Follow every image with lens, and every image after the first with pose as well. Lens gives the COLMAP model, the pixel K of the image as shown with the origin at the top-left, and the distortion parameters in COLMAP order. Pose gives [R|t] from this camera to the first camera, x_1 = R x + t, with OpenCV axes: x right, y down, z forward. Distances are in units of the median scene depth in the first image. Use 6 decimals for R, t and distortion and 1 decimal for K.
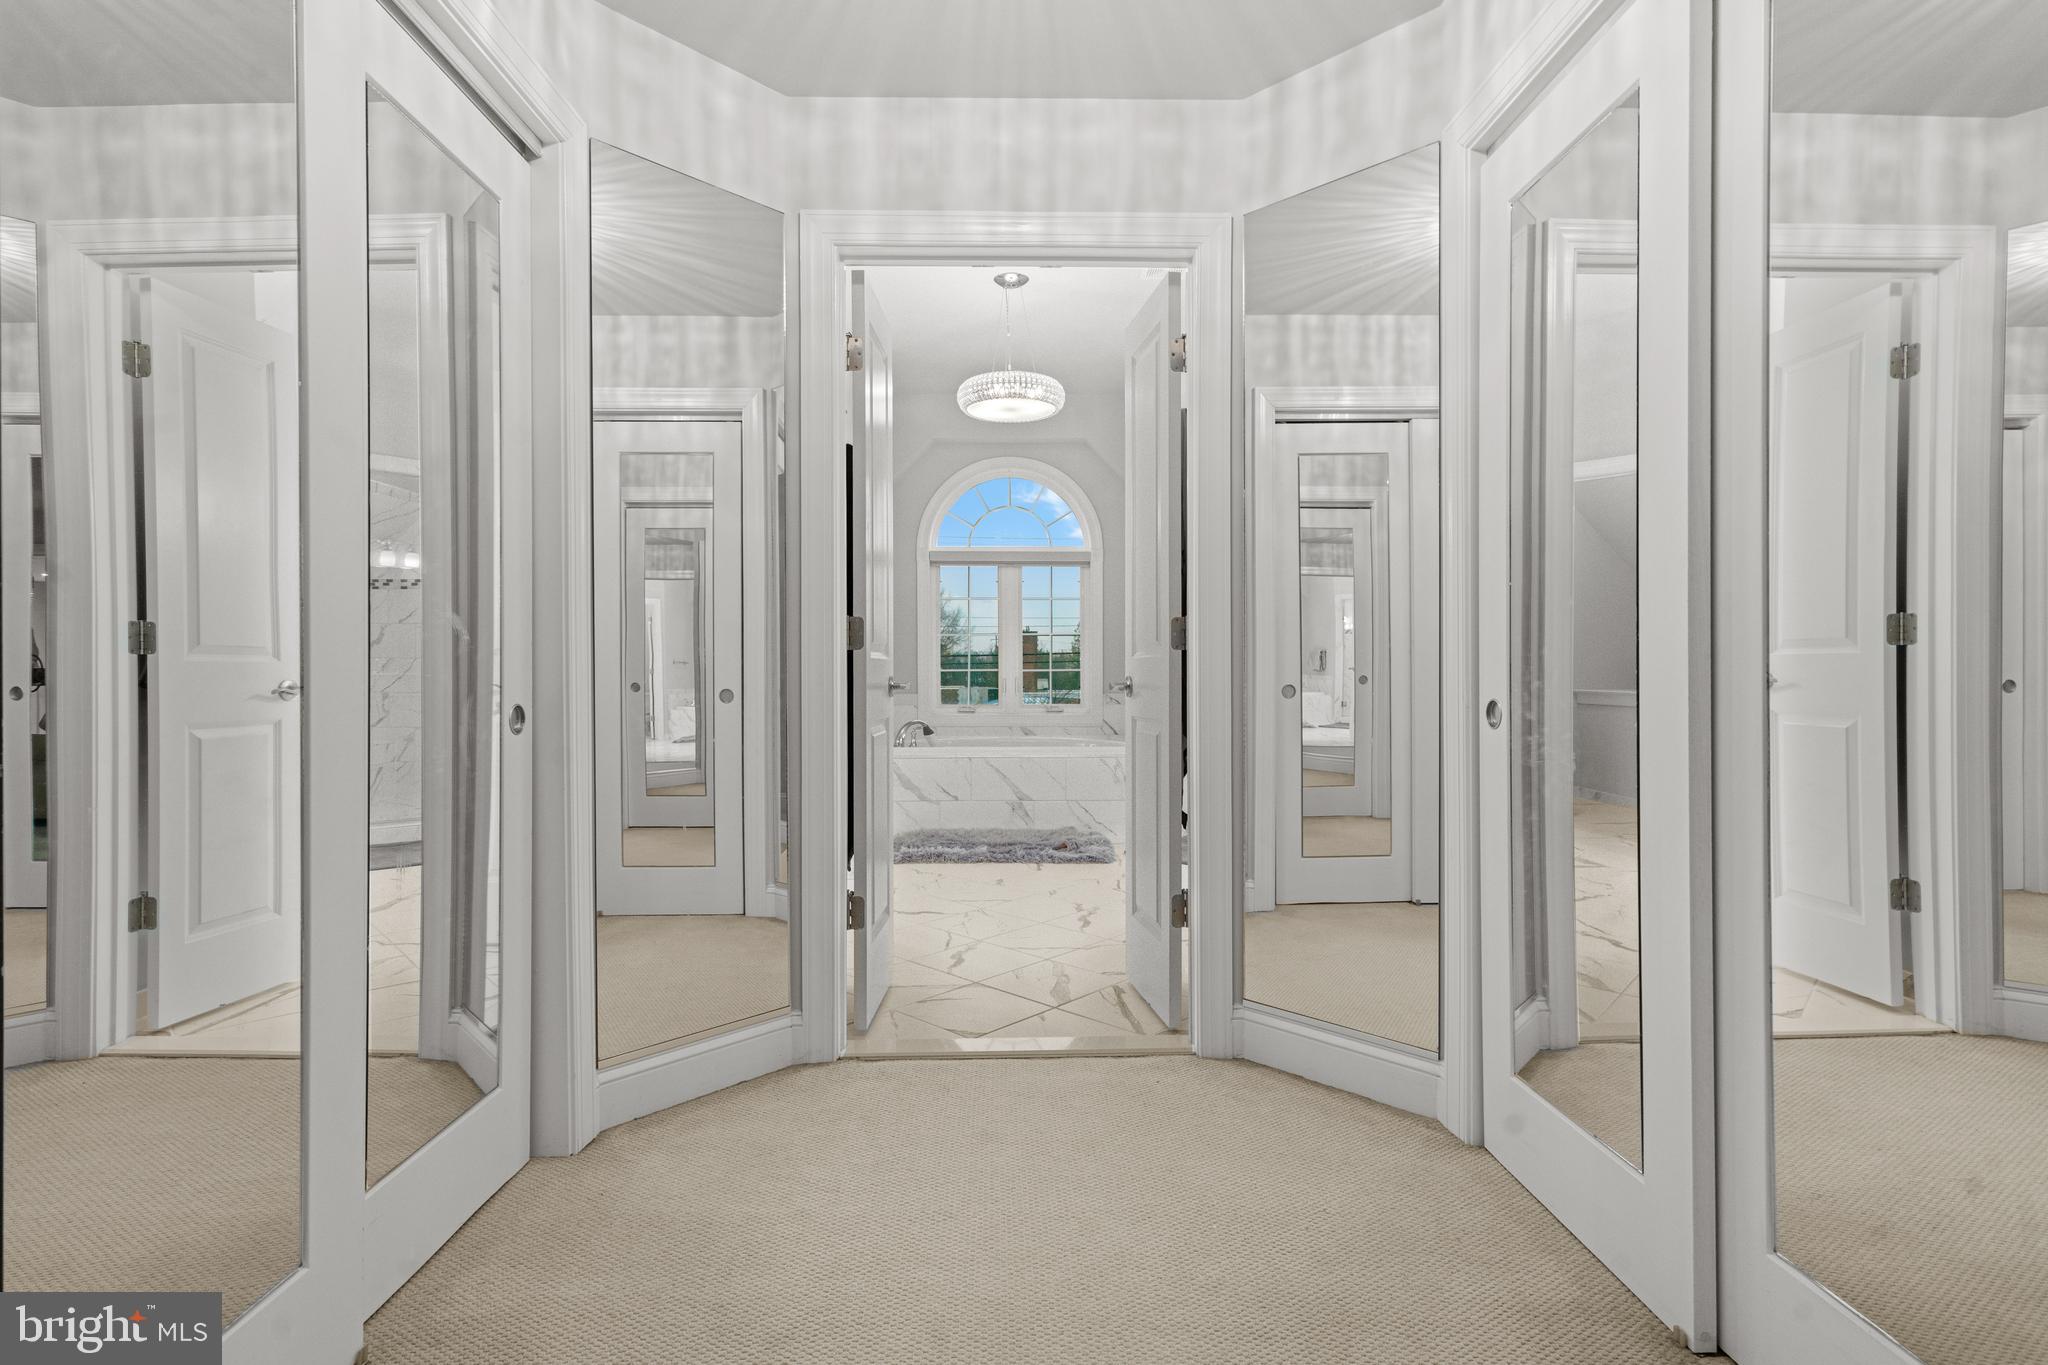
lens RADIAL K [[950.1, 0, 1022.4], [0, 950.1, 673.7], [0, 0, 1]] dist [-0.003804, 0.000332]
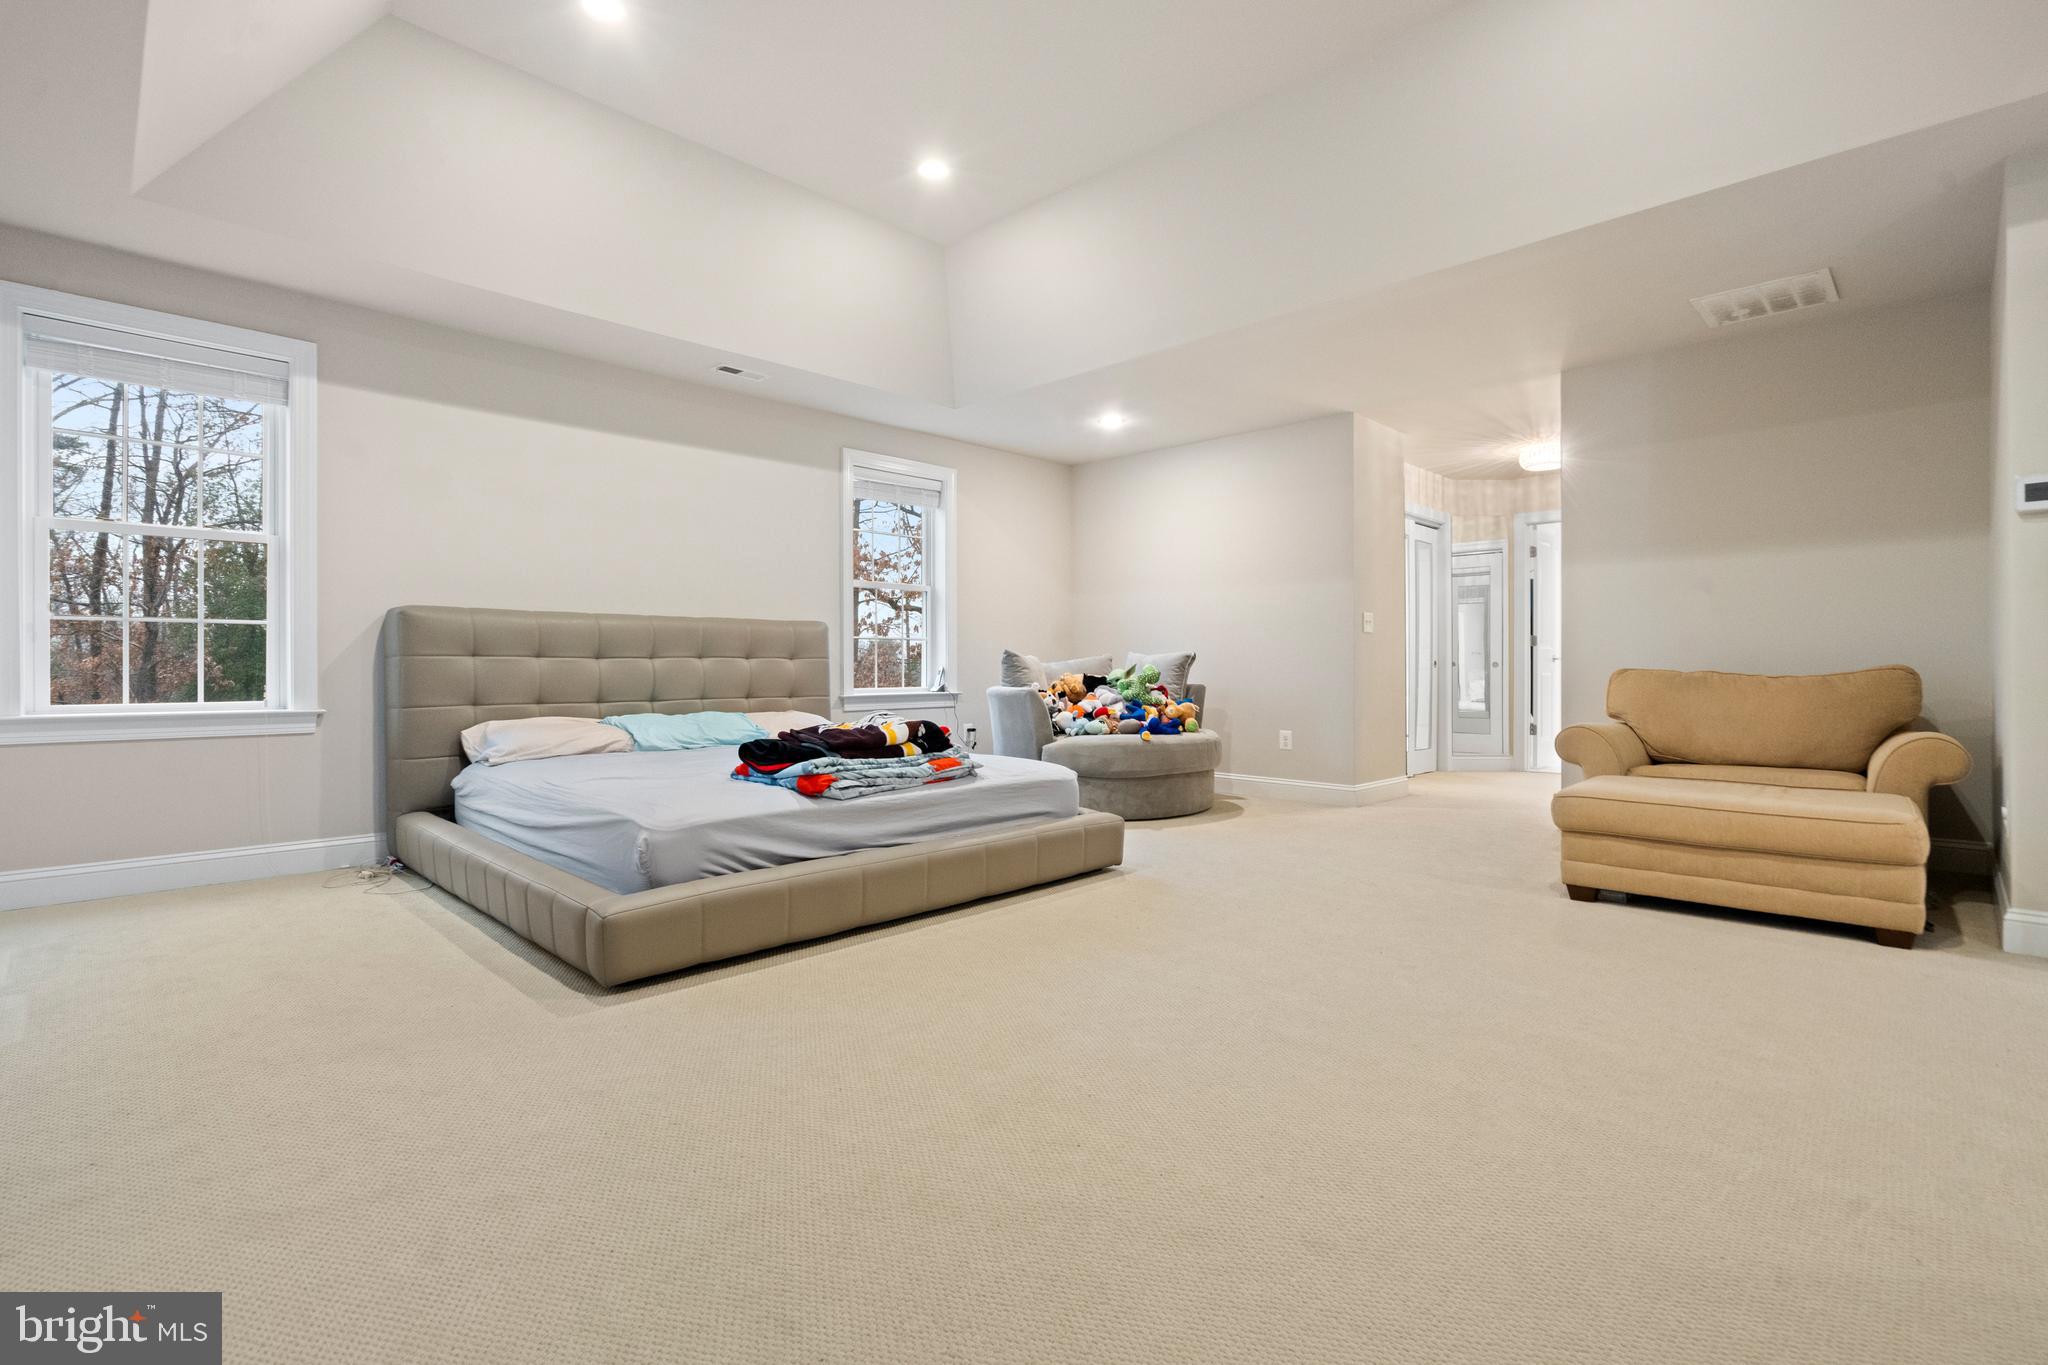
lens RADIAL K [[950.1, 0, 1018.6], [0, 950.1, 676.6], [0, 0, 1]] dist [-0.003804, 0.000332]
pose [[0.700236, 0.003236, -0.713904, 0.573945], [0.000135, 0.999989, 0.004666, 0.040433], [0.713912, -0.003363, 0.700228, -1.590611]]
